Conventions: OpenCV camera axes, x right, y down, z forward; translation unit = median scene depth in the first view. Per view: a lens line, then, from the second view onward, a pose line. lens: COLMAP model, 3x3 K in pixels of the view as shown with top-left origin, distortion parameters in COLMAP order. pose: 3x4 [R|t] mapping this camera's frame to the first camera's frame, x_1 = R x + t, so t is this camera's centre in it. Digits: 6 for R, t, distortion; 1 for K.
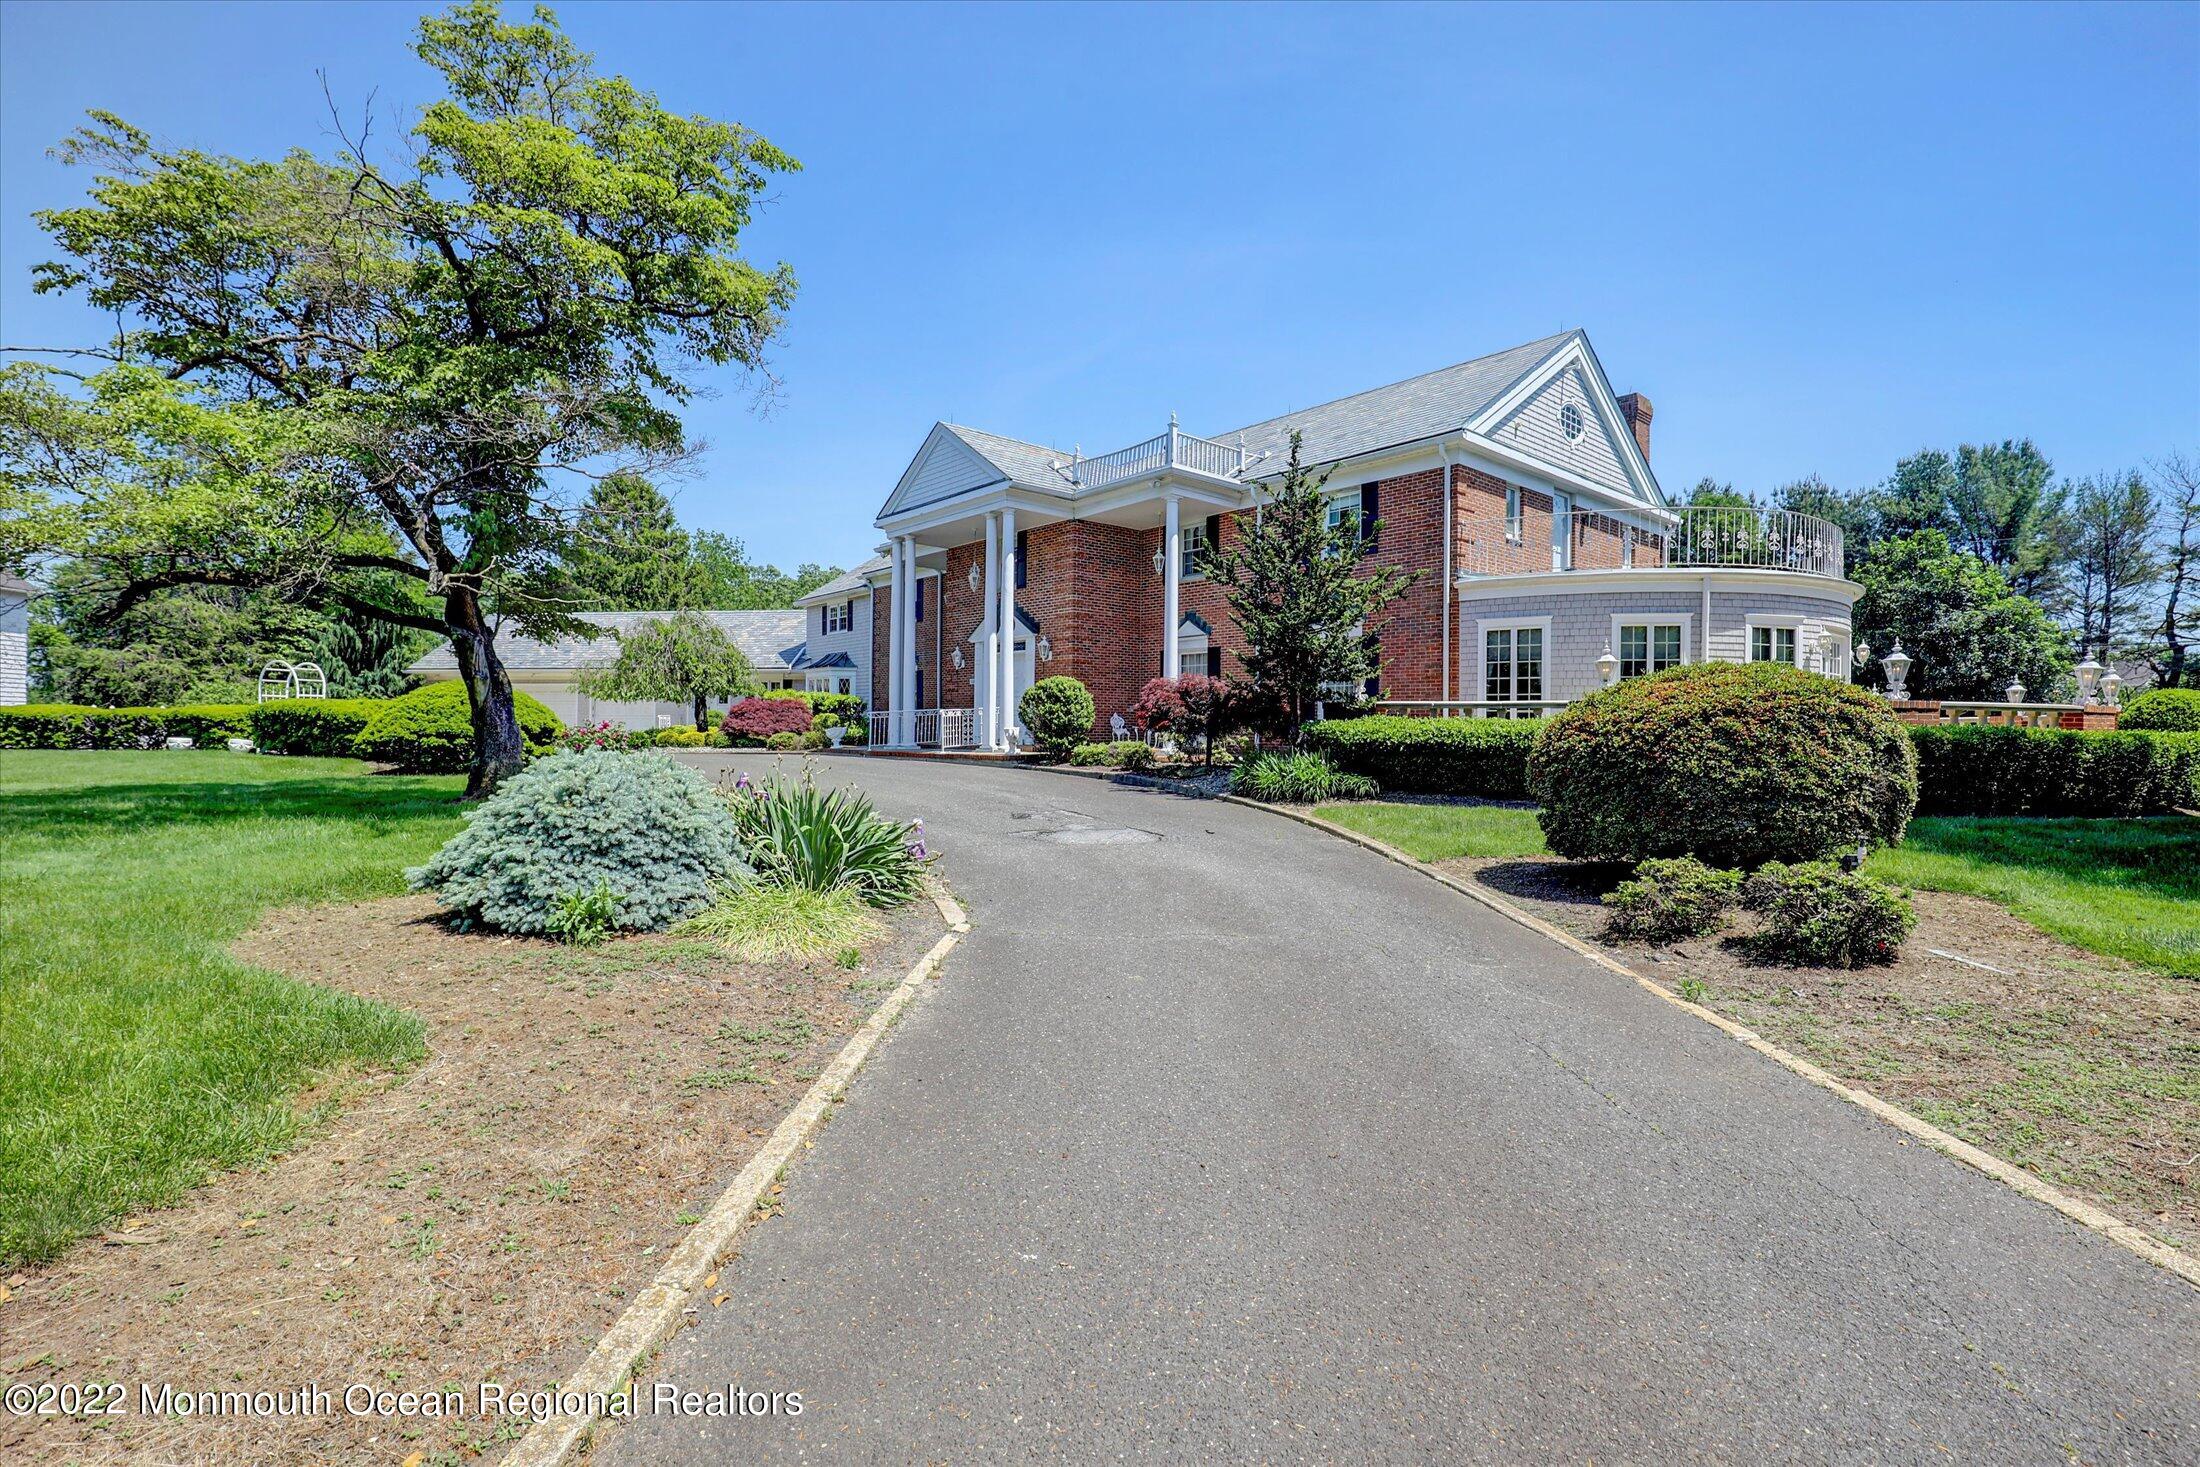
lens RADIAL K [[1003.2, 0, 1102.4], [0, 1003.2, 738.7], [0, 0, 1]] dist [-0.003894, -0.000564]
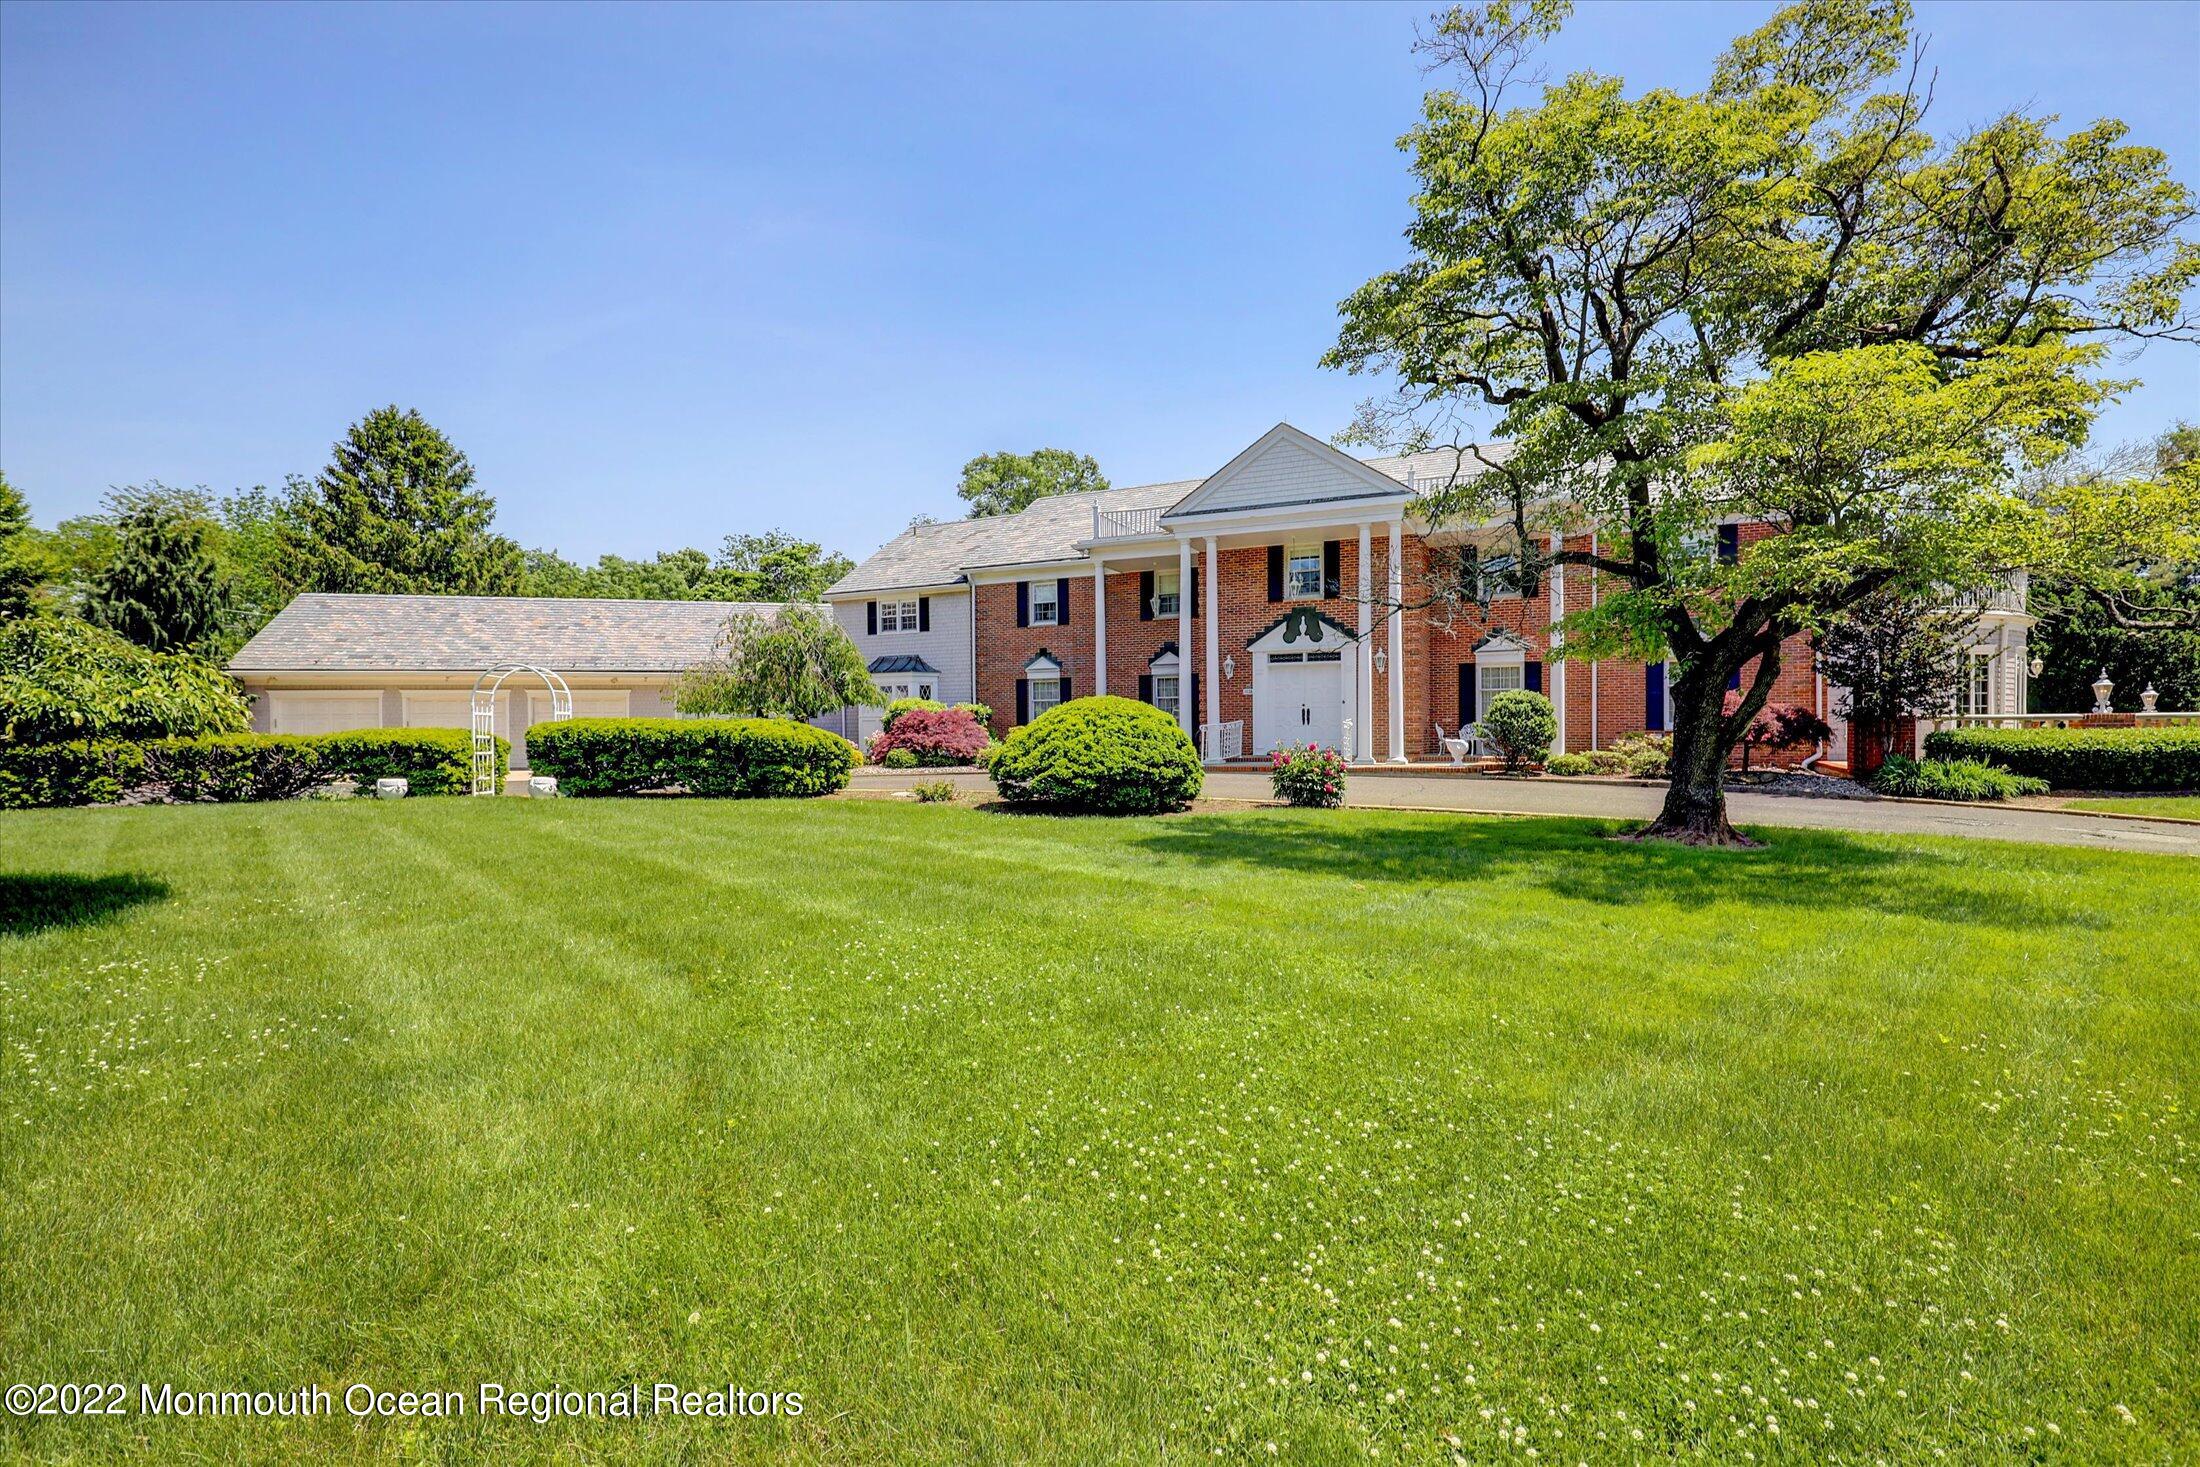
lens RADIAL K [[1003.4, 0, 1103.1], [0, 1003.4, 746.6], [0, 0, 1]] dist [0.000254, -0.000062]
pose [[0.915000, -0.022021, 0.402852, -0.730904], [0.018744, 0.999751, 0.012075, -0.020684], [-0.403018, -0.003498, 0.915186, 0.190175]]
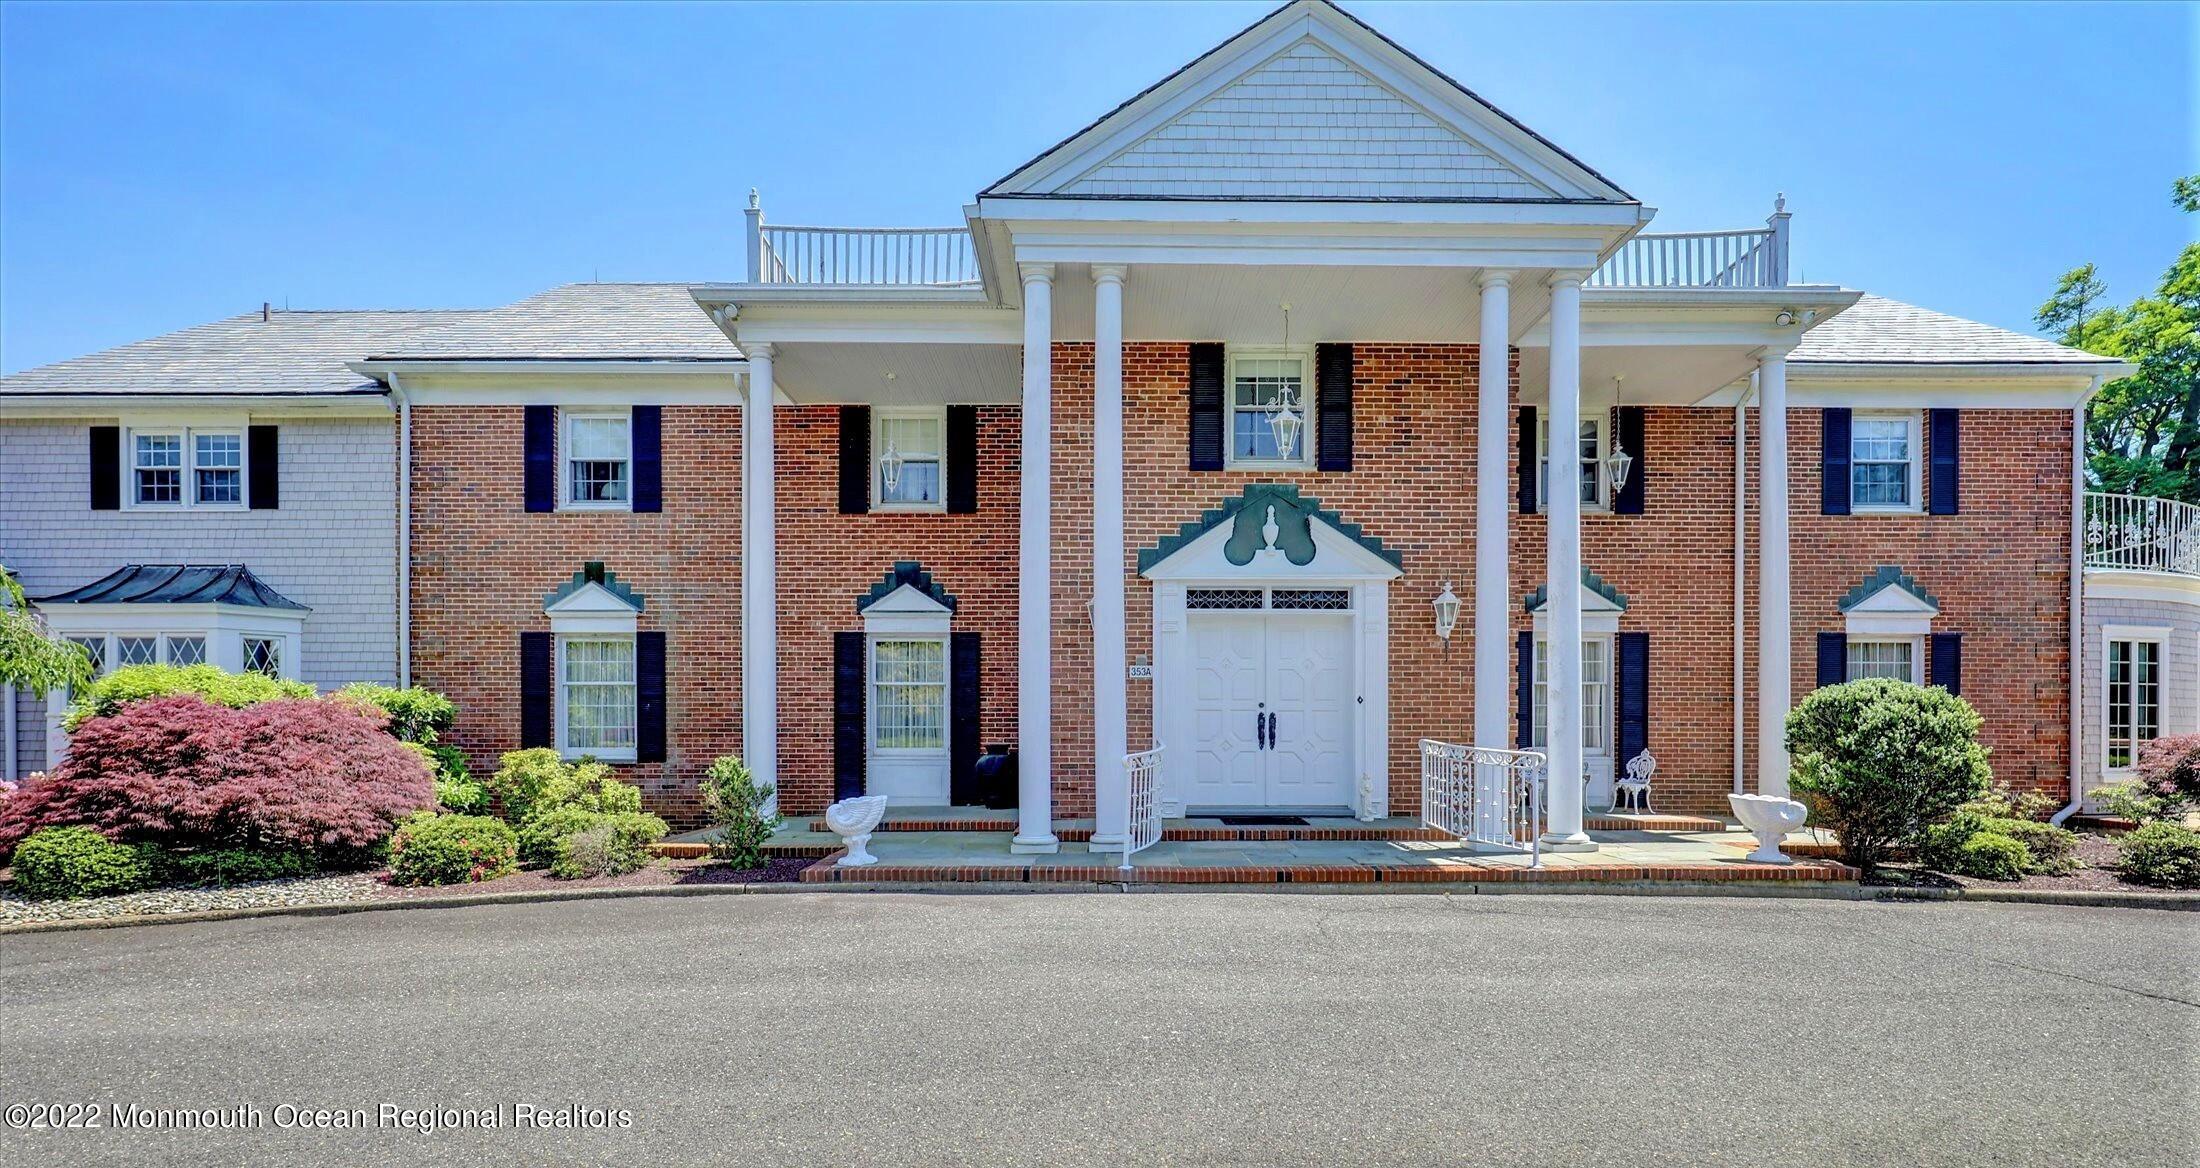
lens RADIAL K [[1025.3, 0, 1112.2], [0, 1025.3, 739.2], [0, 0, 1]] dist [-0.004210, 0.000099]
pose [[0.650199, -0.012558, 0.759660, -0.522900], [0.010596, 0.999916, 0.007461, -0.036416], [-0.759690, 0.003198, 0.650277, 0.820020]]
